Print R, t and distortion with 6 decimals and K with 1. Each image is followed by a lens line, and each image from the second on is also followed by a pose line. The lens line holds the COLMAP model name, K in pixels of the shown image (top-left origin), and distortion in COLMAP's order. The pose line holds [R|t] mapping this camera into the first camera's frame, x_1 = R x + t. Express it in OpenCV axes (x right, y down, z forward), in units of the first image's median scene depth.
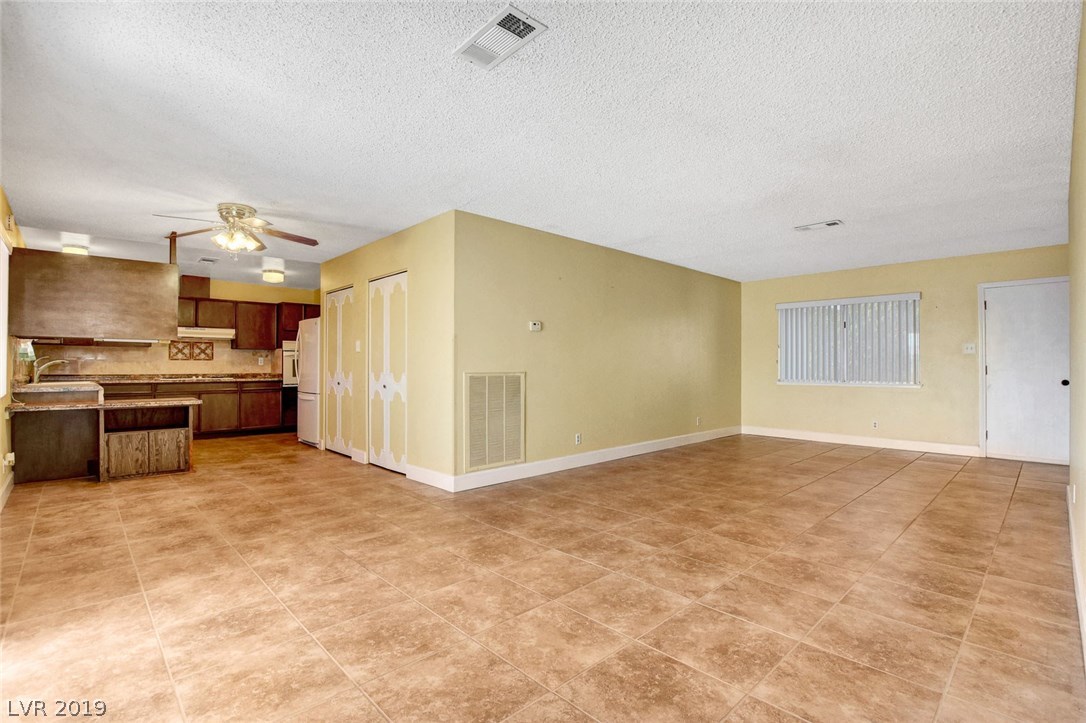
lens RADIAL K [[504.9, 0, 541.9], [0, 504.9, 364.6], [0, 0, 1]] dist [-0.035184, 0.004651]
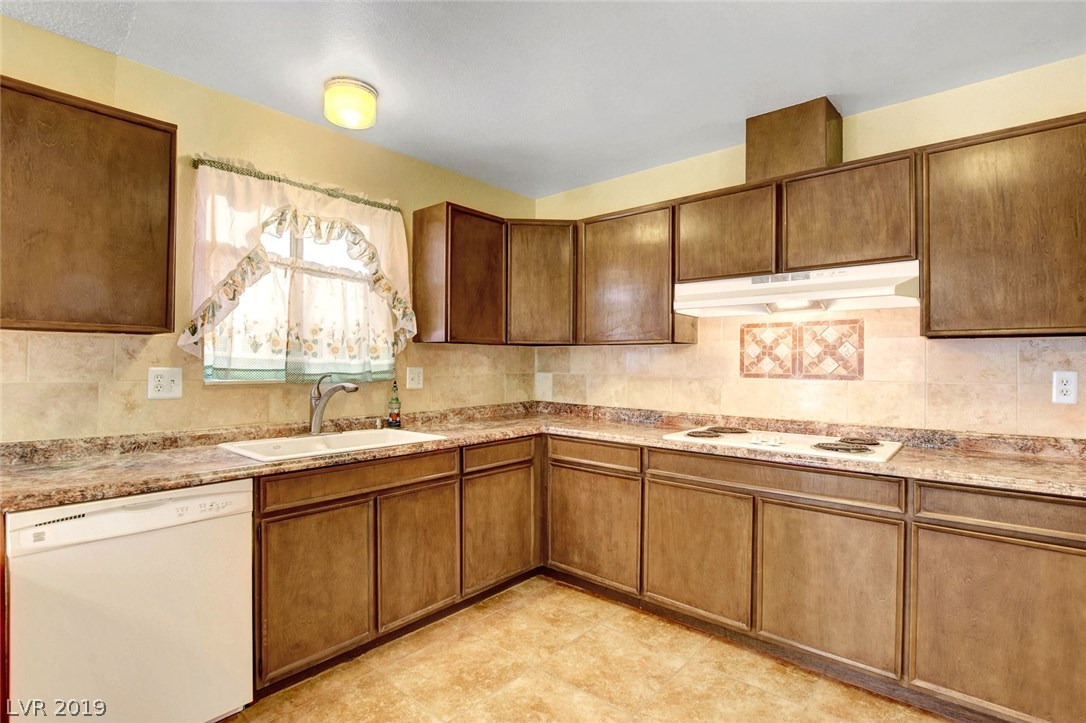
lens RADIAL K [[504.9, 0, 547.5], [0, 504.9, 364.1], [0, 0, 1]] dist [-0.035184, 0.004651]
pose [[0.091901, 0.001043, -0.995768, -0.905193], [-0.002223, 0.999997, 0.000842, -0.042318], [0.995766, 0.002136, 0.091903, 1.866738]]
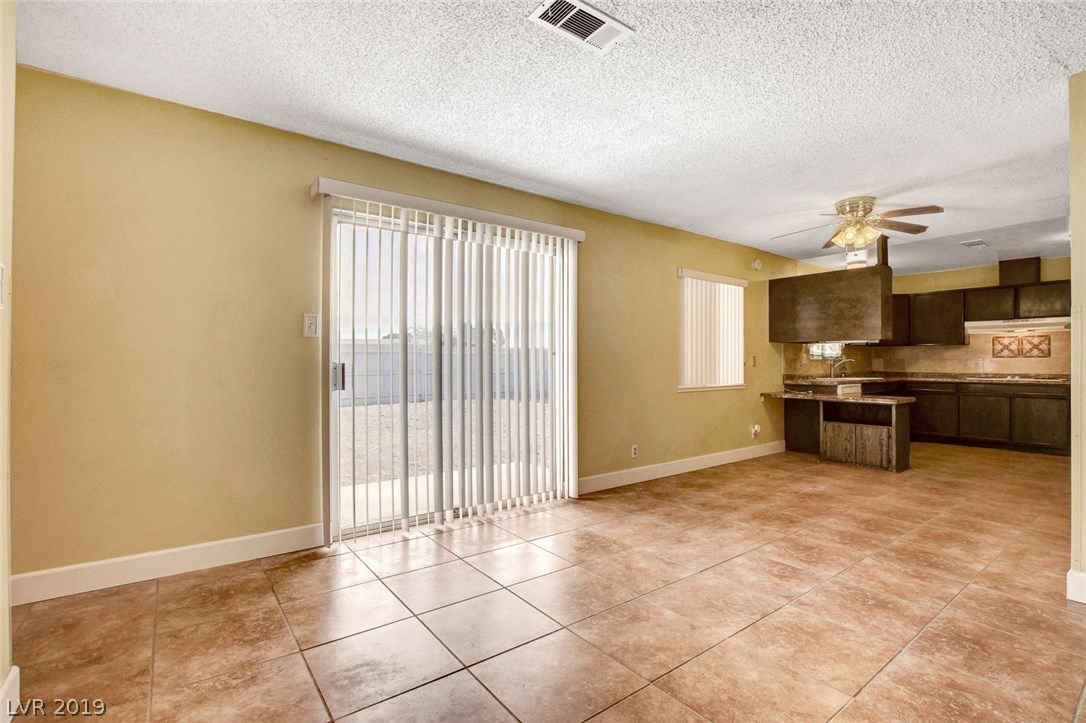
lens RADIAL K [[504.9, 0, 540.7], [0, 504.9, 356.7], [0, 0, 1]] dist [-0.035184, 0.004651]
pose [[-0.123183, -0.013774, -0.992288, 0.544043], [0.001269, 0.999901, -0.014037, 0.000727], [0.992383, -0.002988, -0.123154, 0.657069]]
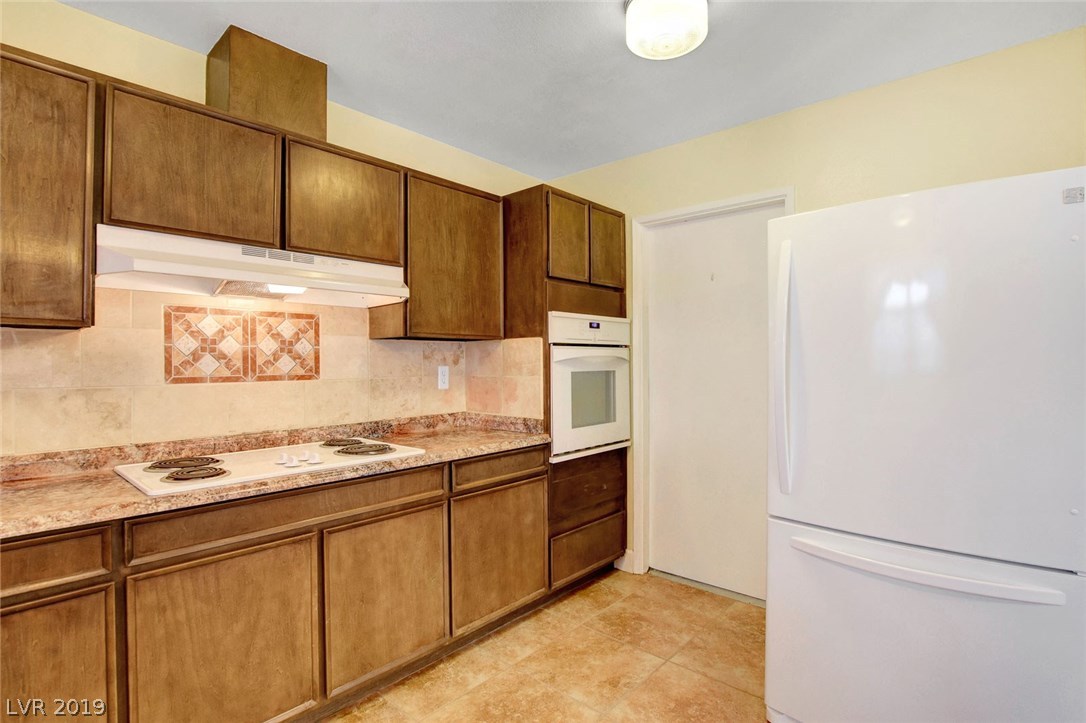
lens RADIAL K [[525.8, 0, 539.7], [0, 525.8, 361.8], [0, 0, 1]] dist [-0.029564, 0.001230]
pose [[0.997683, -0.006332, 0.067744, -1.322654], [0.005889, 0.999960, 0.006734, -0.046462], [-0.067784, -0.006319, 0.997680, 1.654434]]
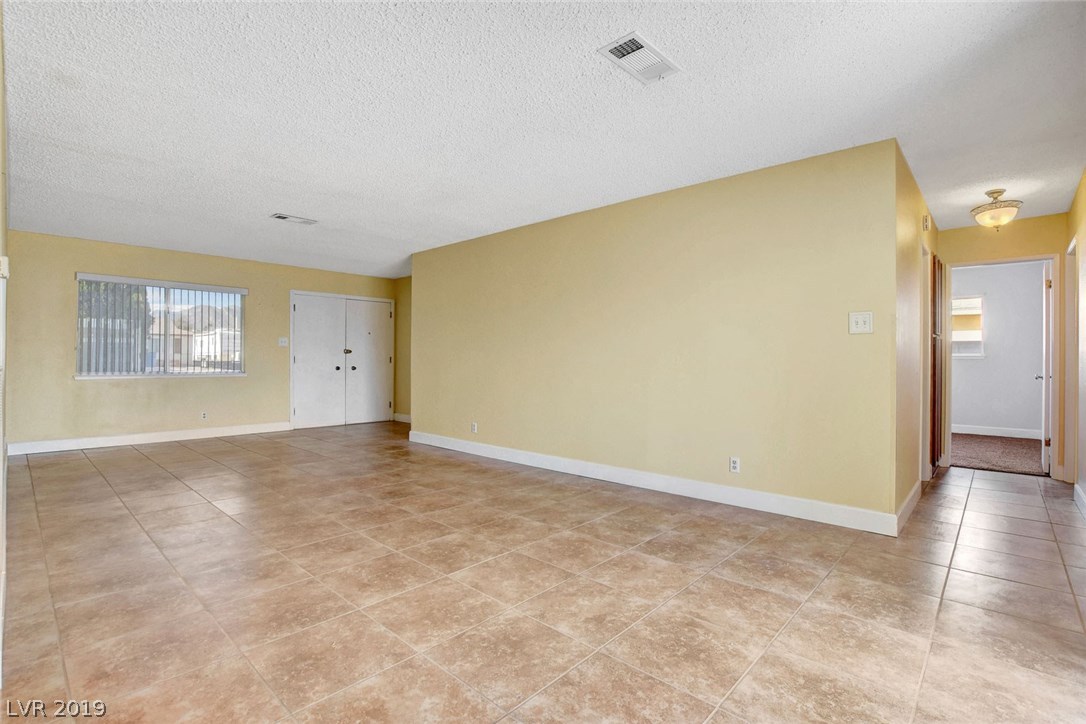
lens RADIAL K [[504.9, 0, 550.3], [0, 504.9, 357.4], [0, 0, 1]] dist [-0.035184, 0.004651]
pose [[-0.074044, 0.000539, 0.997255, -0.740568], [-0.007914, 0.999968, -0.001128, 0.004302], [-0.997224, -0.007975, -0.074037, 0.807646]]
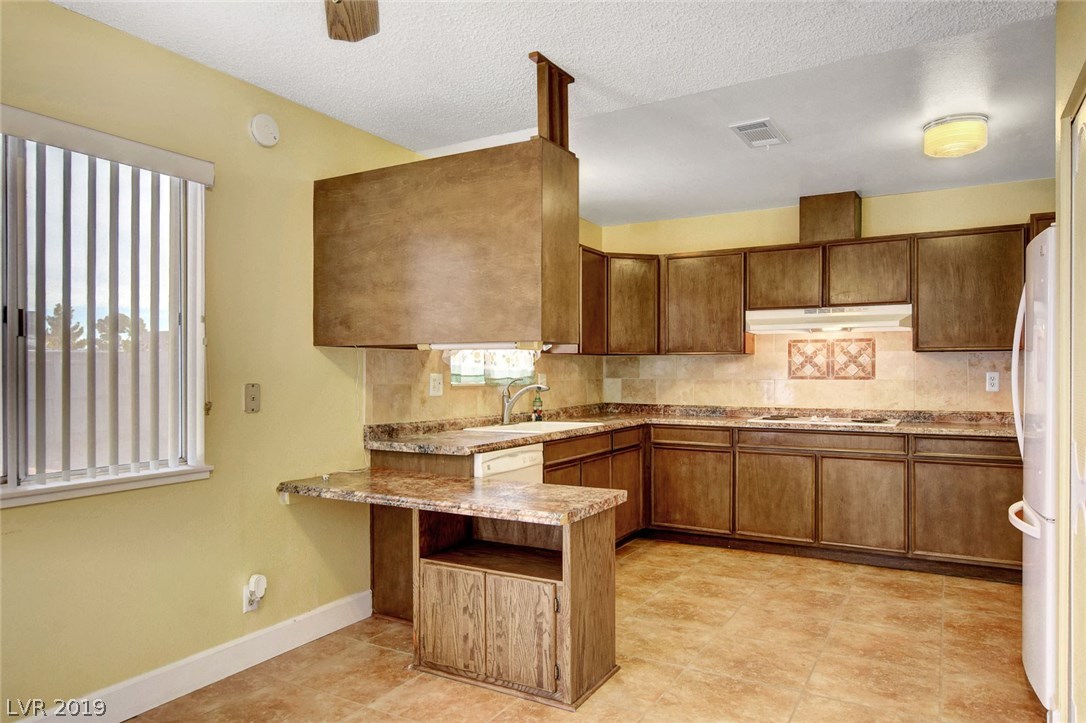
lens RADIAL K [[700.5, 0, 544.2], [0, 700.5, 374.5], [0, 0, 1]] dist [-0.006166, 0.008743]
pose [[0.280102, 0.001396, -0.959969, -0.347800], [0.004761, 0.999985, 0.002844, -0.038017], [0.959958, -0.005367, 0.280091, 1.294808]]
